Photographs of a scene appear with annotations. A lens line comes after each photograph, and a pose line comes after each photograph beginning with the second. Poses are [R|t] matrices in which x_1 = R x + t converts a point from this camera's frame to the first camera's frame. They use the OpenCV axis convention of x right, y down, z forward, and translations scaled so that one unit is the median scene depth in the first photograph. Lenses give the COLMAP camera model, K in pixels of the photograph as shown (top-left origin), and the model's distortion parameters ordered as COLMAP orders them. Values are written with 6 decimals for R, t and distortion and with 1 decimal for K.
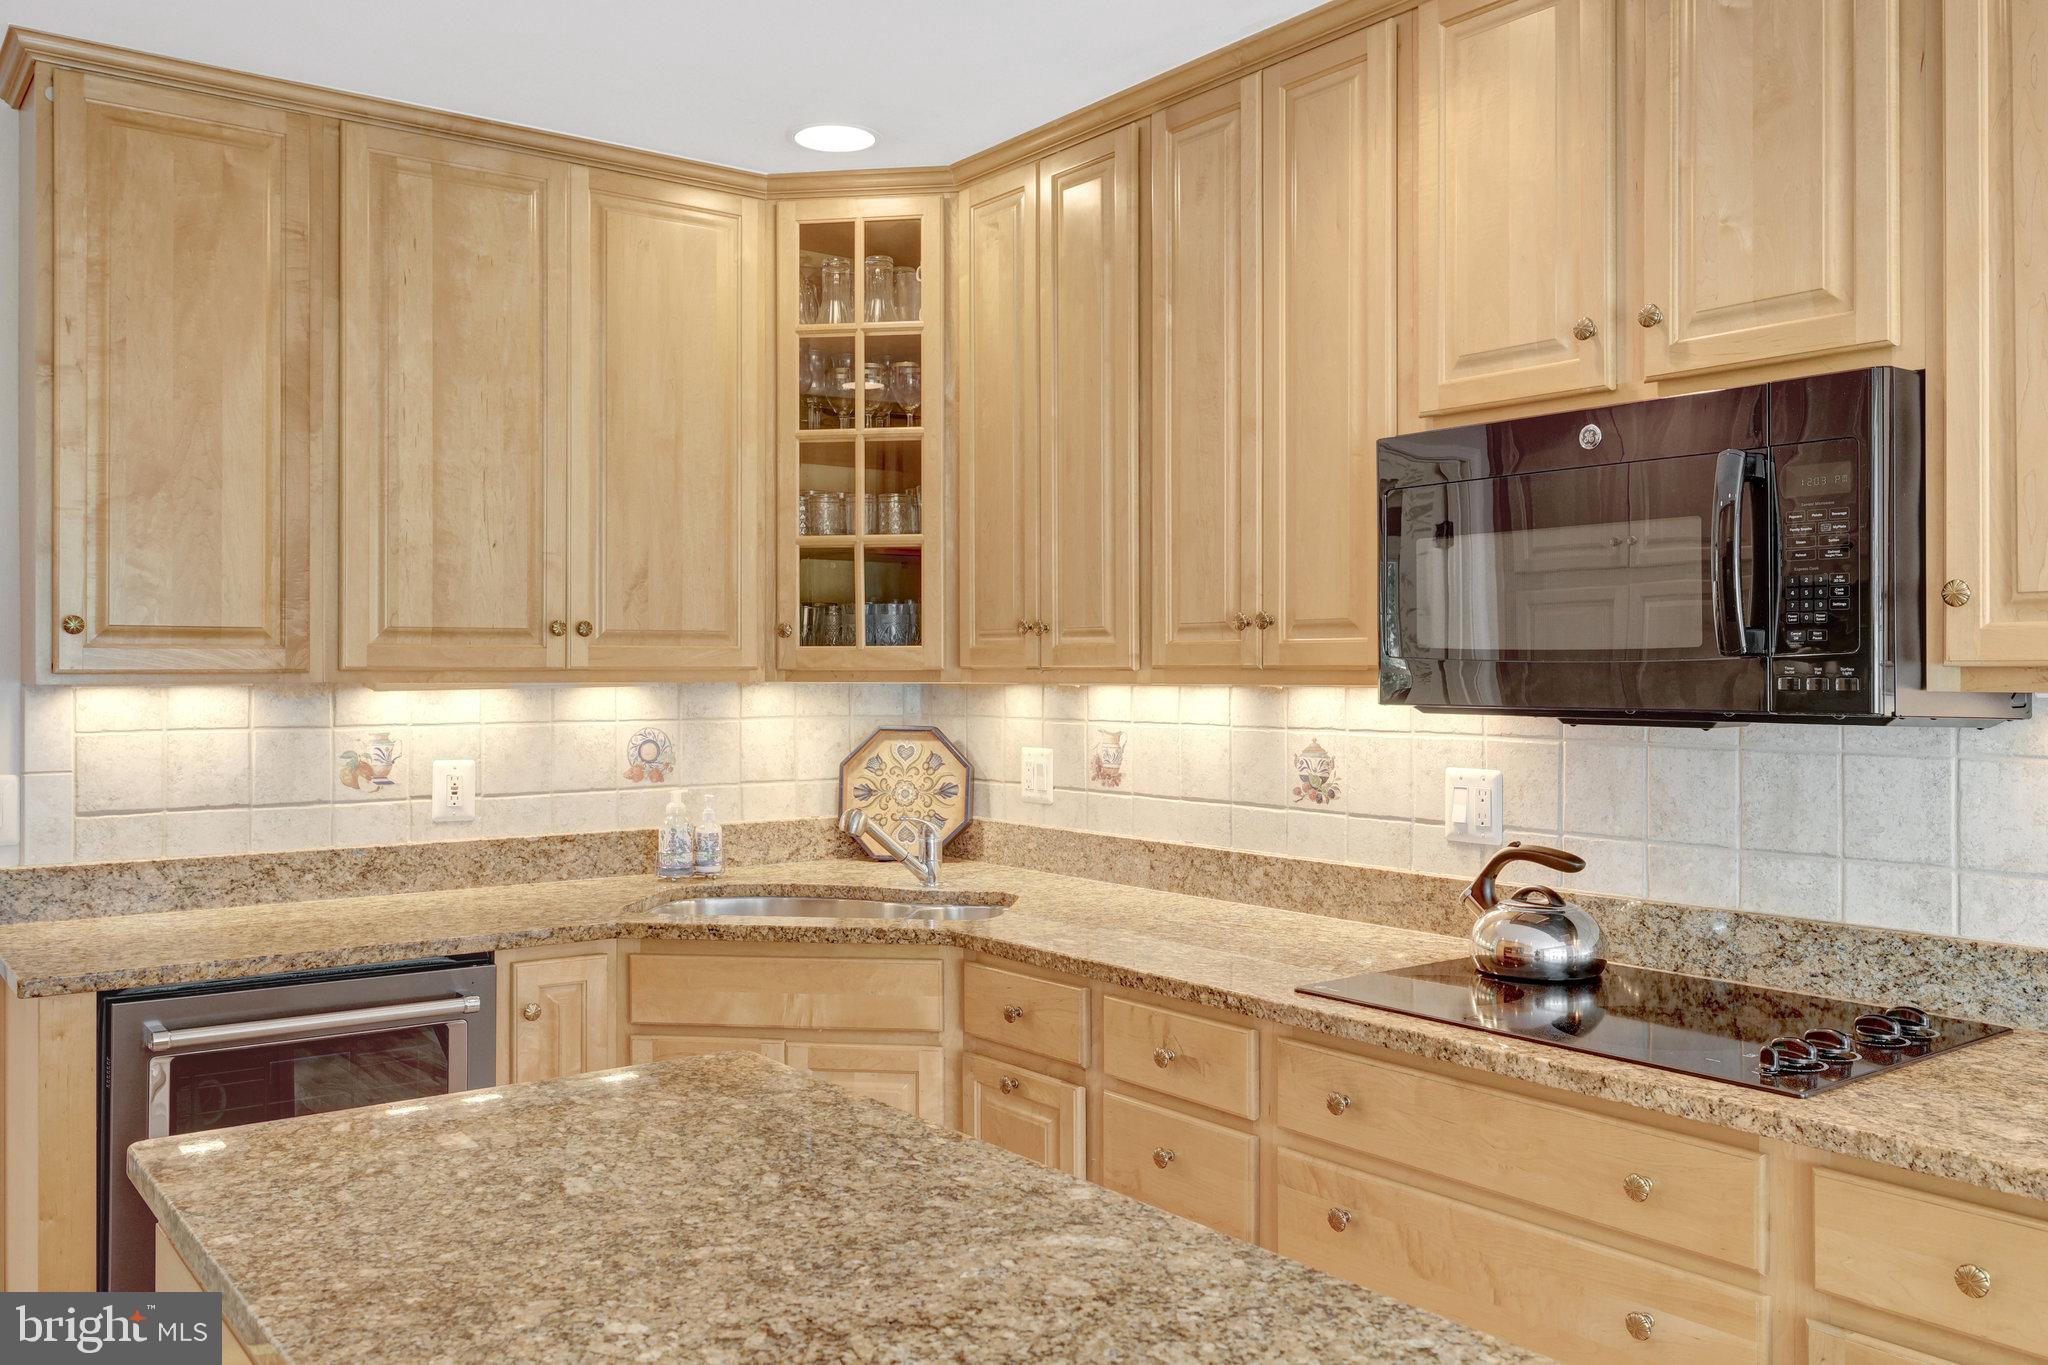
lens RADIAL K [[1633.3, 0, 1023.2], [0, 1633.3, 671.9], [0, 0, 1]] dist [-0.005344, -0.002820]
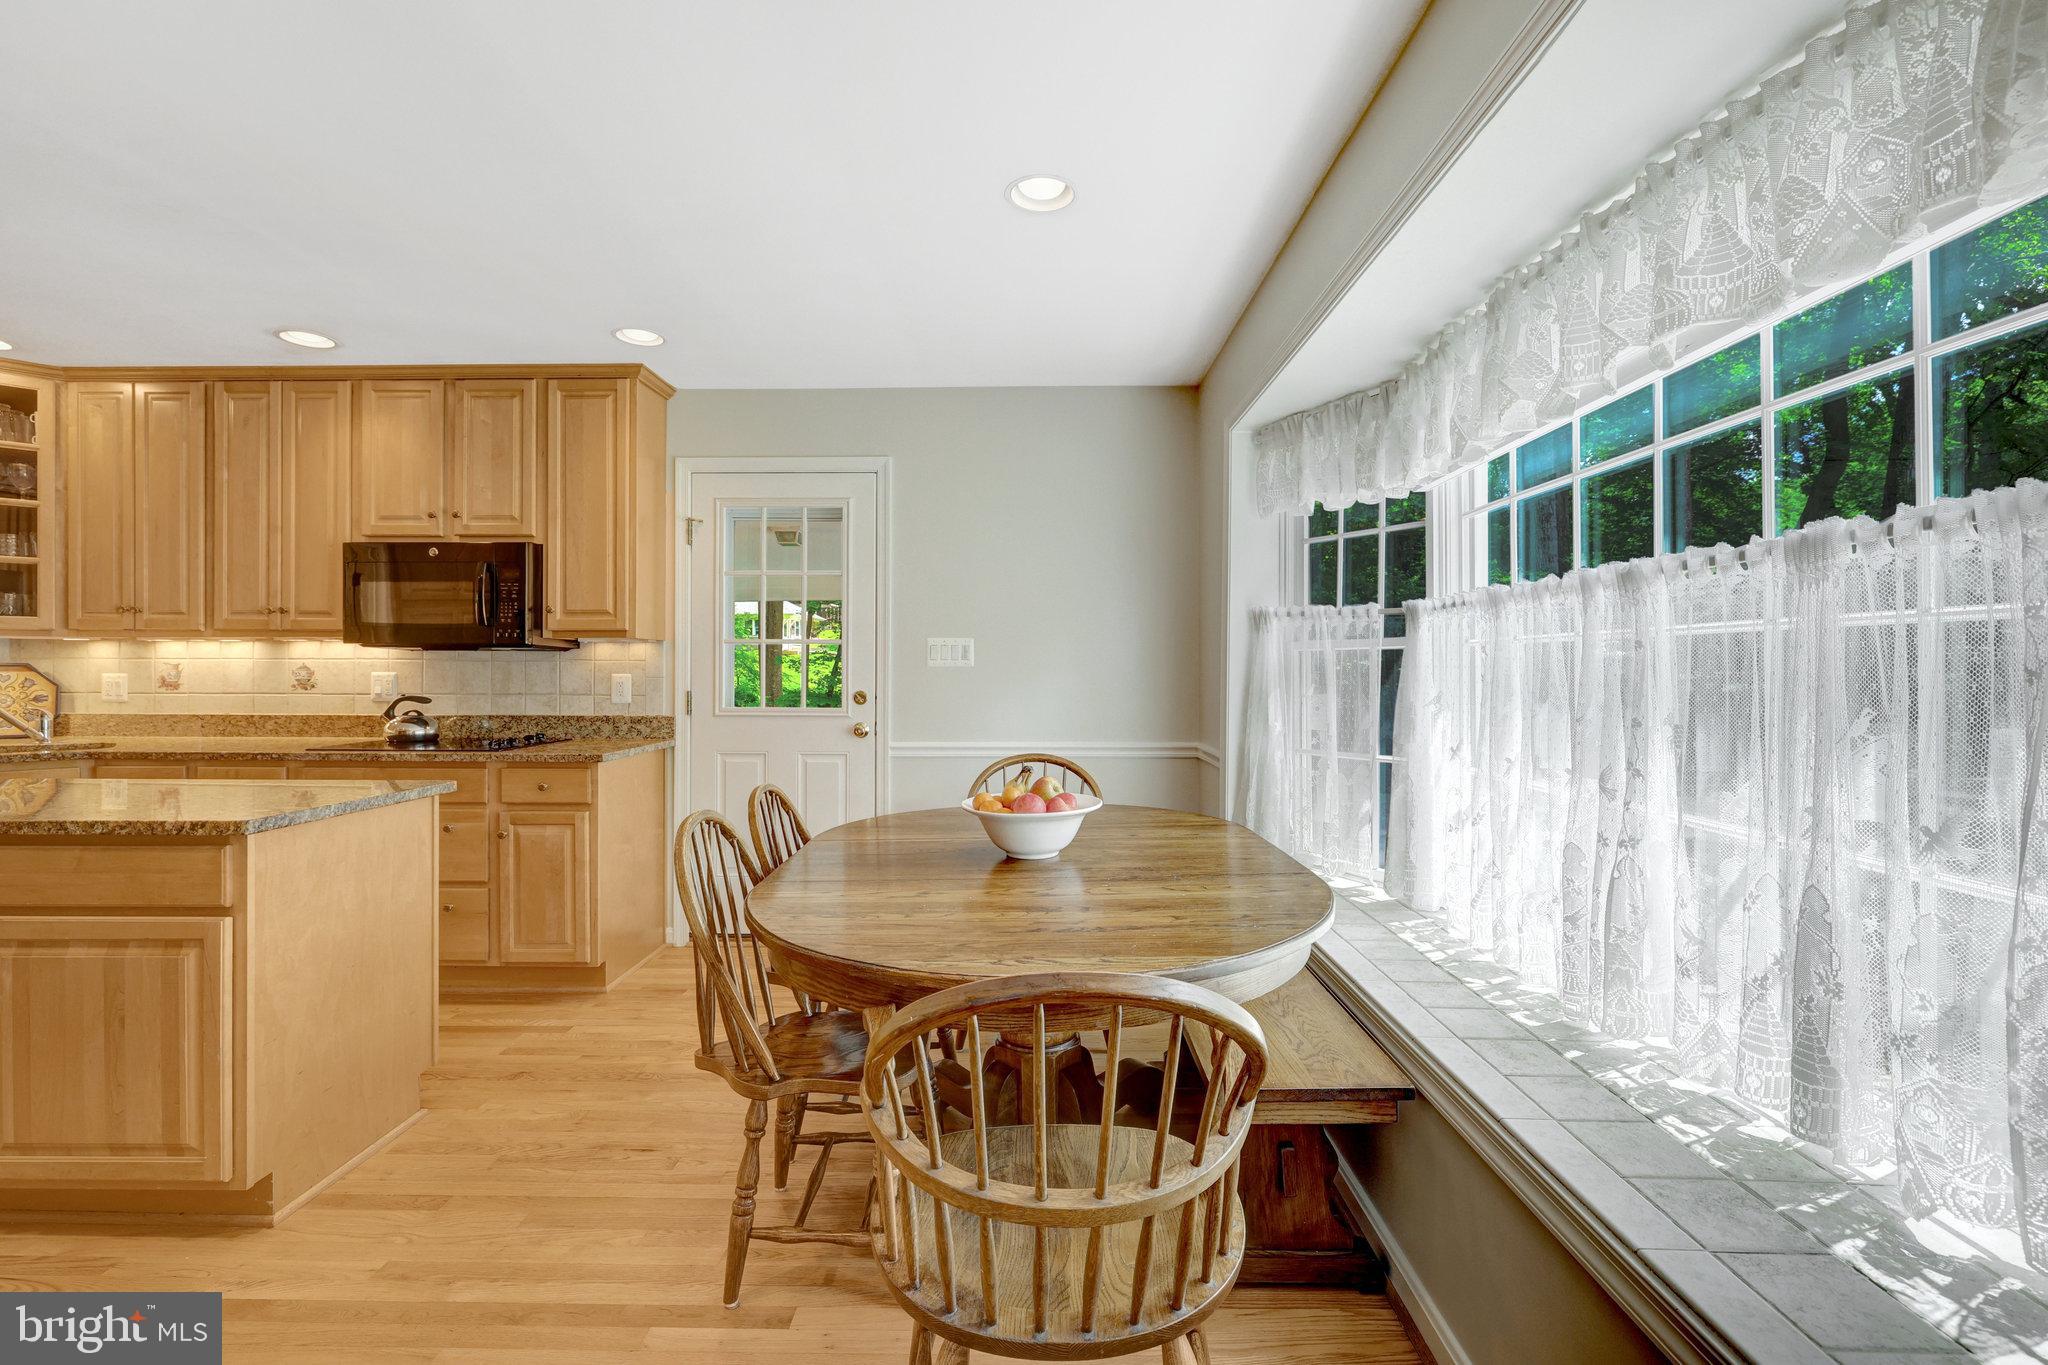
lens RADIAL K [[888.0, 0, 1020.9], [0, 888.0, 666.3], [0, 0, 1]] dist [-0.004126, 0.000079]
pose [[0.619655, 0.003354, 0.784867, -0.182990], [-0.002763, 0.999994, -0.002091, 0.046112], [-0.784869, -0.000873, 0.619661, -0.601438]]
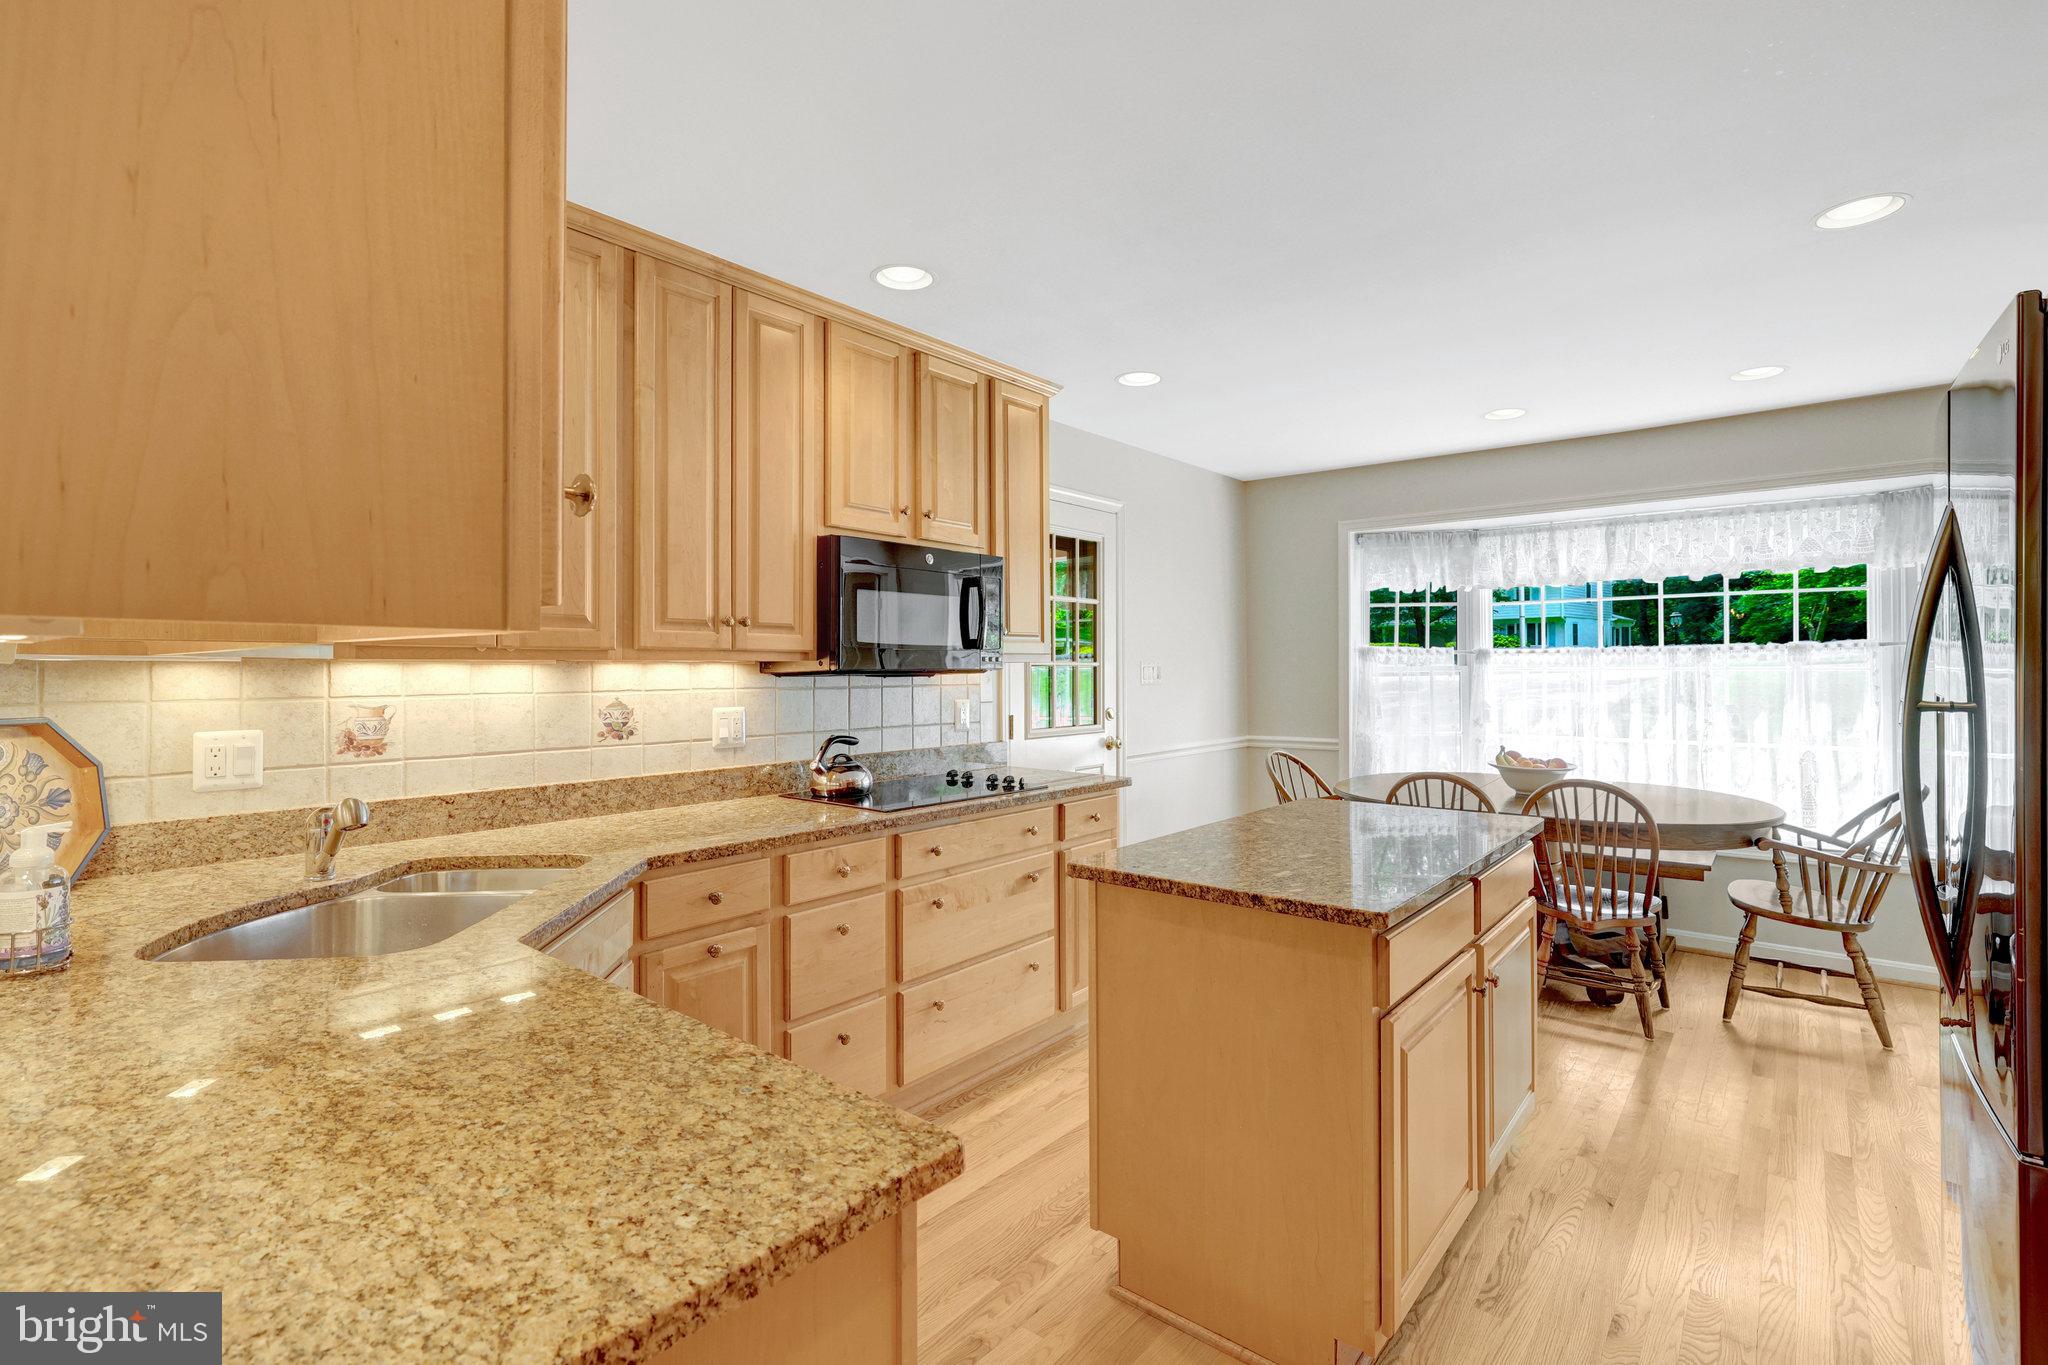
lens RADIAL K [[948.6, 0, 1030.0], [0, 948.6, 666.9], [0, 0, 1]] dist [-0.005081, -0.000412]
pose [[-0.236555, 0.004172, 0.971609, -0.771524], [0.005207, 0.999982, -0.003026, 0.017226], [-0.971604, 0.004343, -0.236573, 0.844656]]
